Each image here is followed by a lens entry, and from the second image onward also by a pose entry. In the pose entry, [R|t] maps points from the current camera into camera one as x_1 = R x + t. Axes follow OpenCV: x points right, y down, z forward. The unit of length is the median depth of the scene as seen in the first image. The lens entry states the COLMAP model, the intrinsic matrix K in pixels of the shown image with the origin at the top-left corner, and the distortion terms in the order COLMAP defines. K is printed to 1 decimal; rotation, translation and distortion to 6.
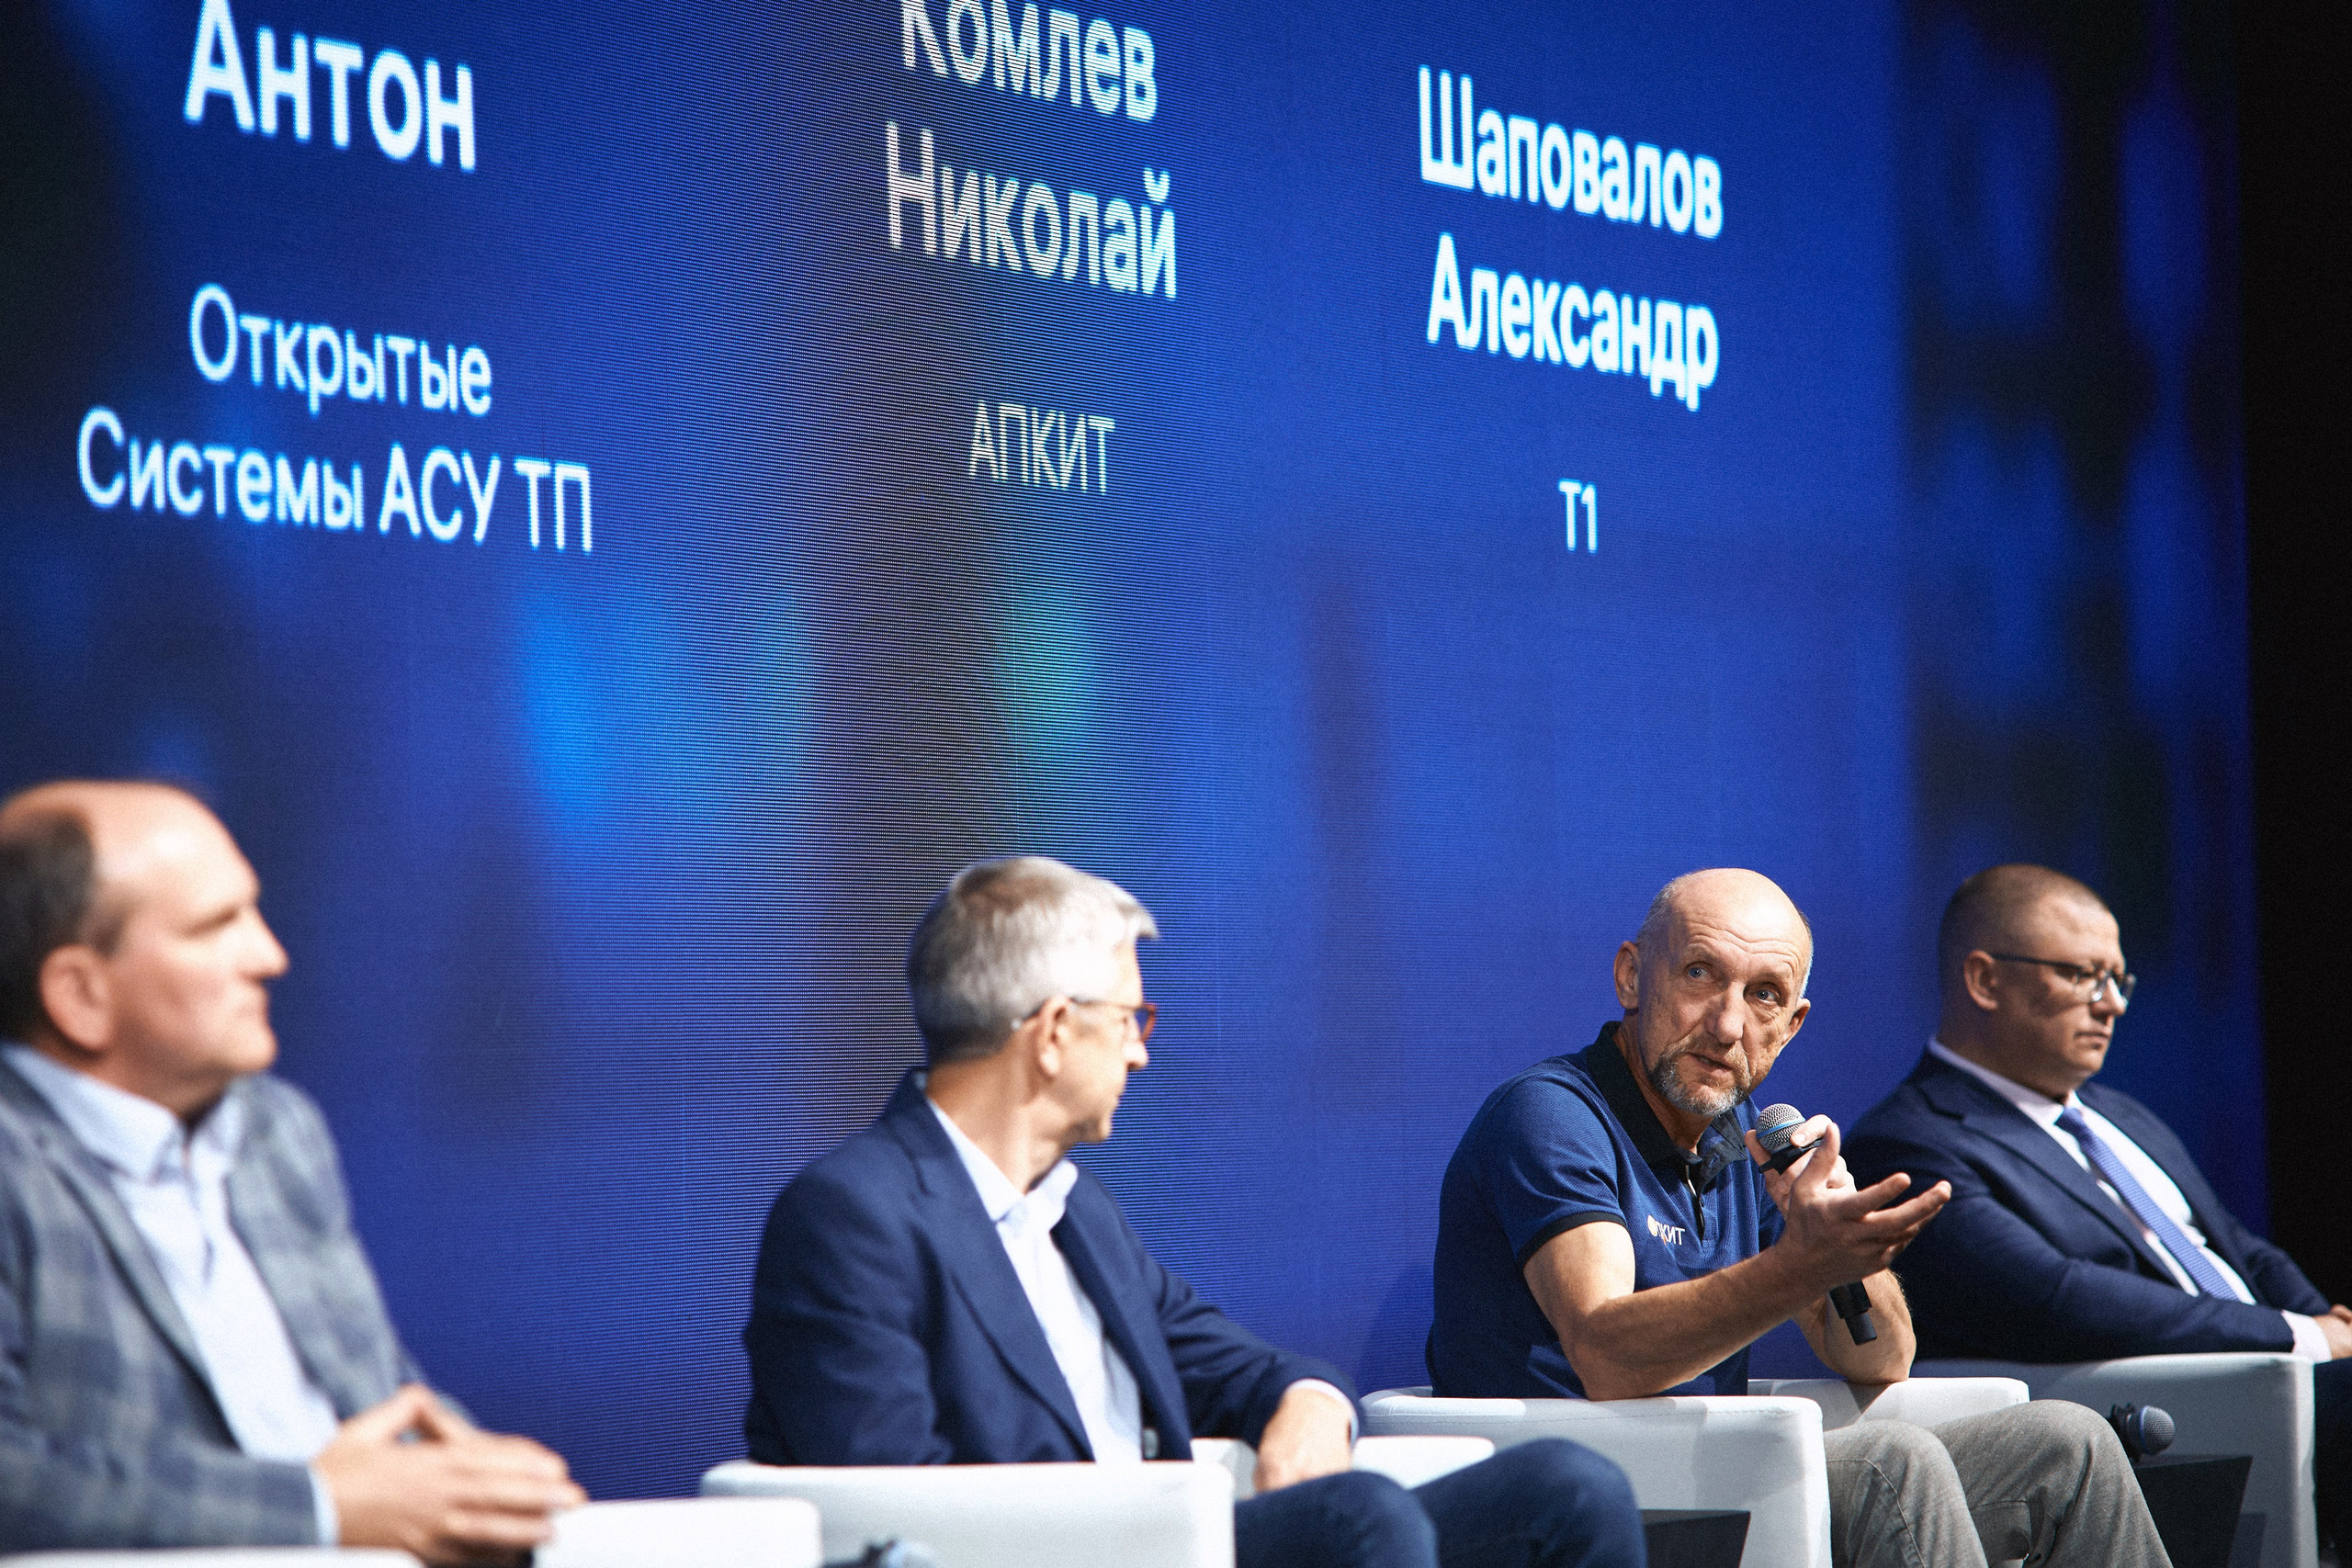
lens RADIAL K [[10742.9, 0, 1172.4], [0, 10742.9, 960.9], [0, 0, 1]] dist [3.469707, -124.049075]
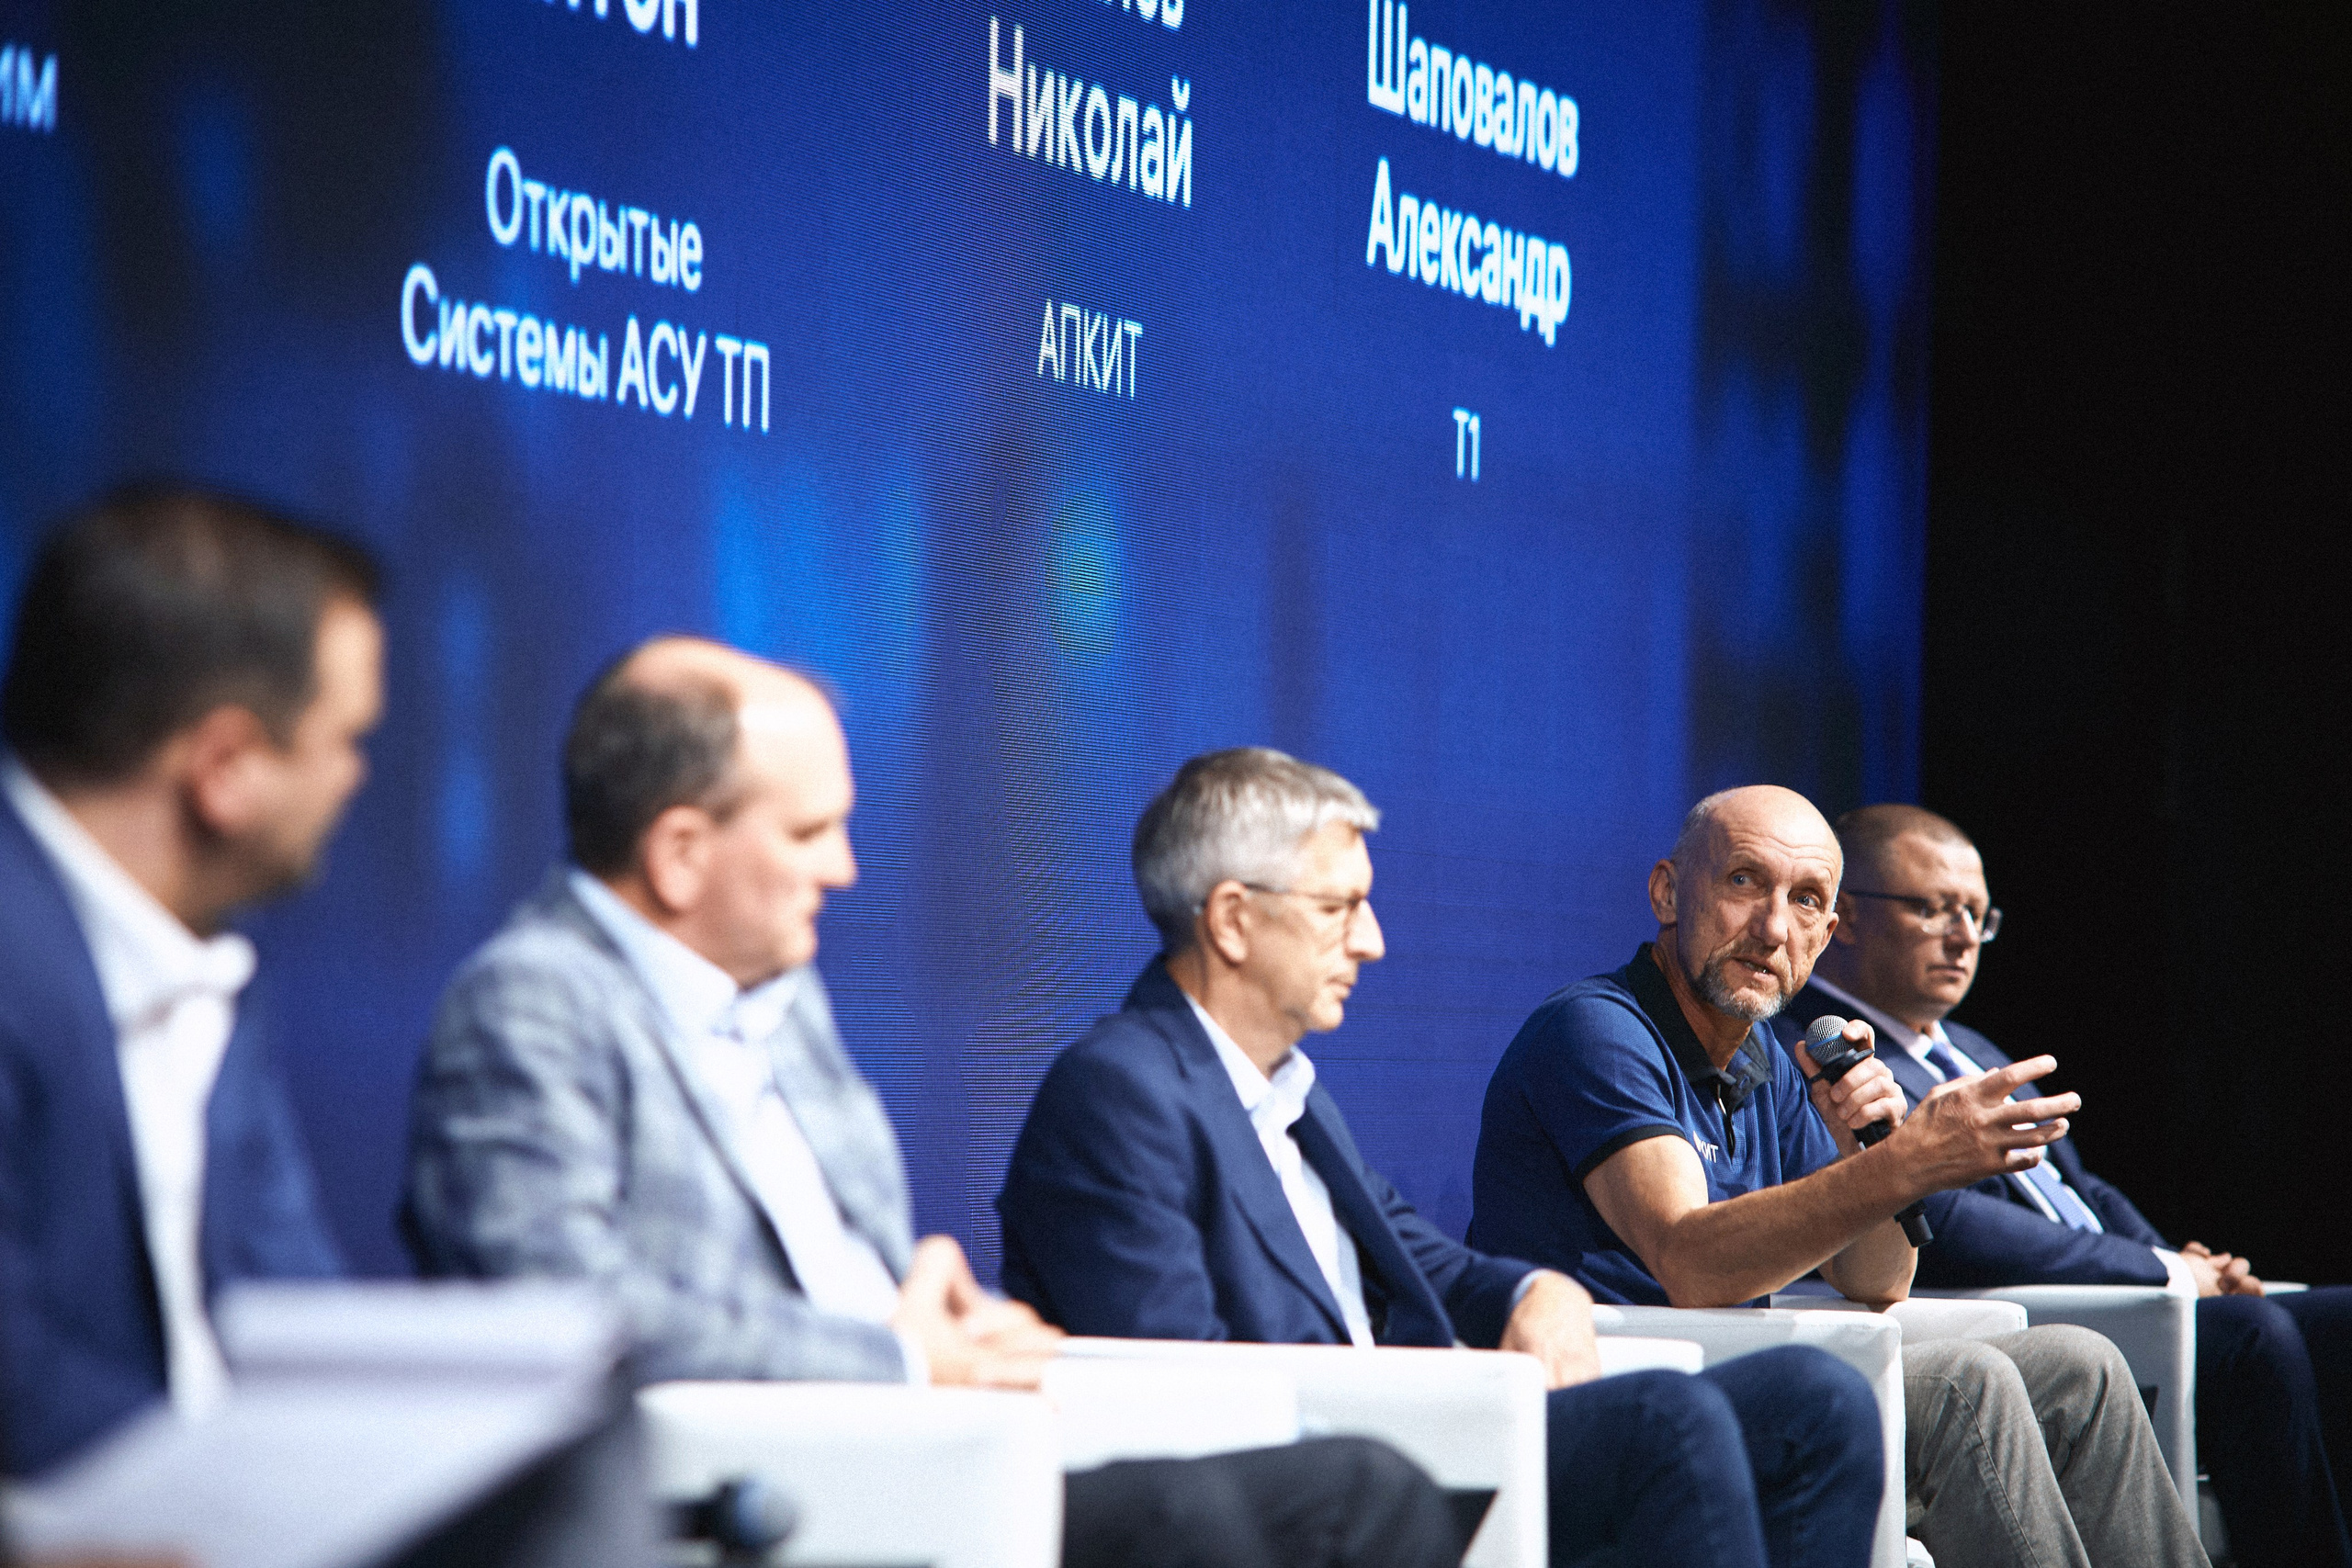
lens RADIAL K [[10742.9, 0, 1172.4], [0, 10742.9, 960.9], [0, 0, 1]] dist [3.469707, -124.049075]
pose [[0.988852, 0.035462, 0.144614, -0.149834], [-0.035770, 0.999360, -0.000472, 0.009904], [-0.144538, -0.004706, 0.989488, -0.003469]]
